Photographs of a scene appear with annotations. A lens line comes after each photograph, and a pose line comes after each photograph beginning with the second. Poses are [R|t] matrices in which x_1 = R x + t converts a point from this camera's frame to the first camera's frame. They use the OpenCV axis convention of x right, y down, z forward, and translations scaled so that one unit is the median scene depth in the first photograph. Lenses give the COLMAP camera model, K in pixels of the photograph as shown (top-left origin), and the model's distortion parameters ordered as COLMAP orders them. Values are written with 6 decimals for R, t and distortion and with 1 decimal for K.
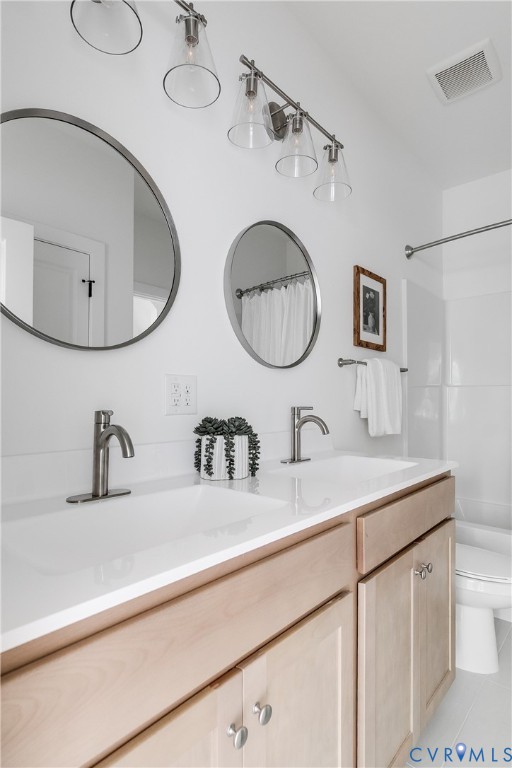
lens RADIAL K [[403.3, 0, 248.8], [0, 403.3, 395.9], [0, 0, 1]] dist [-0.005085, -0.000628]
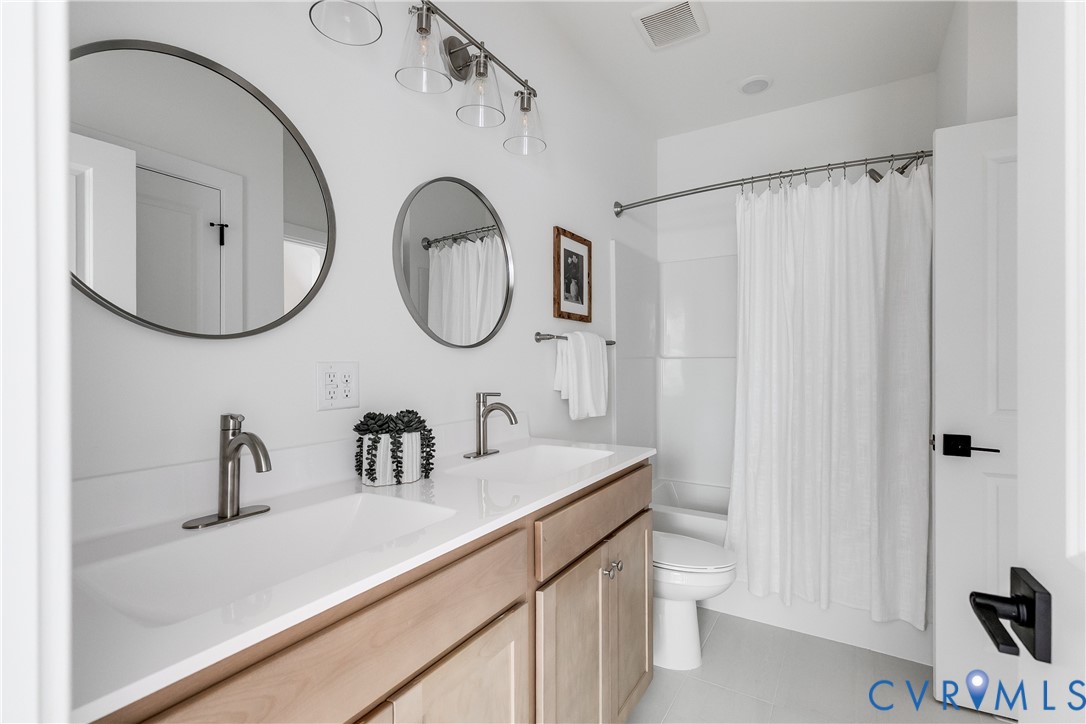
lens RADIAL K [[487.8, 0, 542.4], [0, 487.8, 367.2], [0, 0, 1]] dist [0.004742, -0.001731]
pose [[0.980661, -0.004368, 0.195664, 0.040711], [0.002258, 0.999937, 0.011005, -0.041304], [-0.195700, -0.010351, 0.980609, -0.065067]]
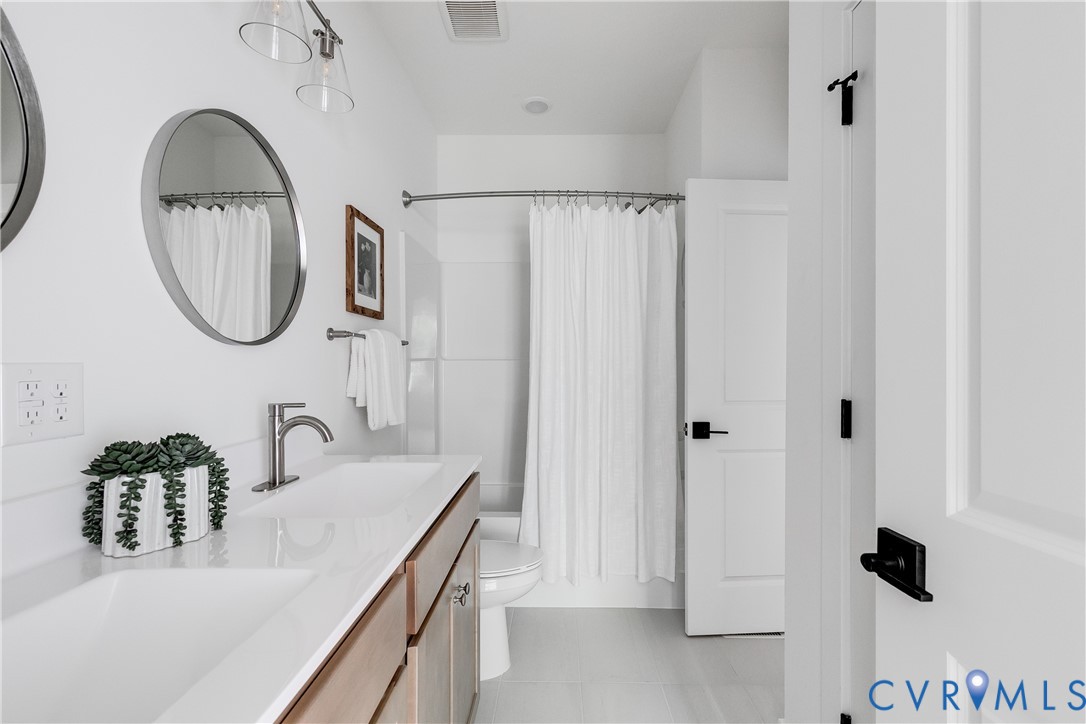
lens RADIAL K [[487.8, 0, 560.3], [0, 487.8, 368.5], [0, 0, 1]] dist [0.004742, -0.001731]
pose [[0.746480, -0.006093, 0.665379, -0.074315], [-0.000915, 0.999948, 0.010183, -0.042005], [-0.665407, -0.008210, 0.746436, 0.080143]]
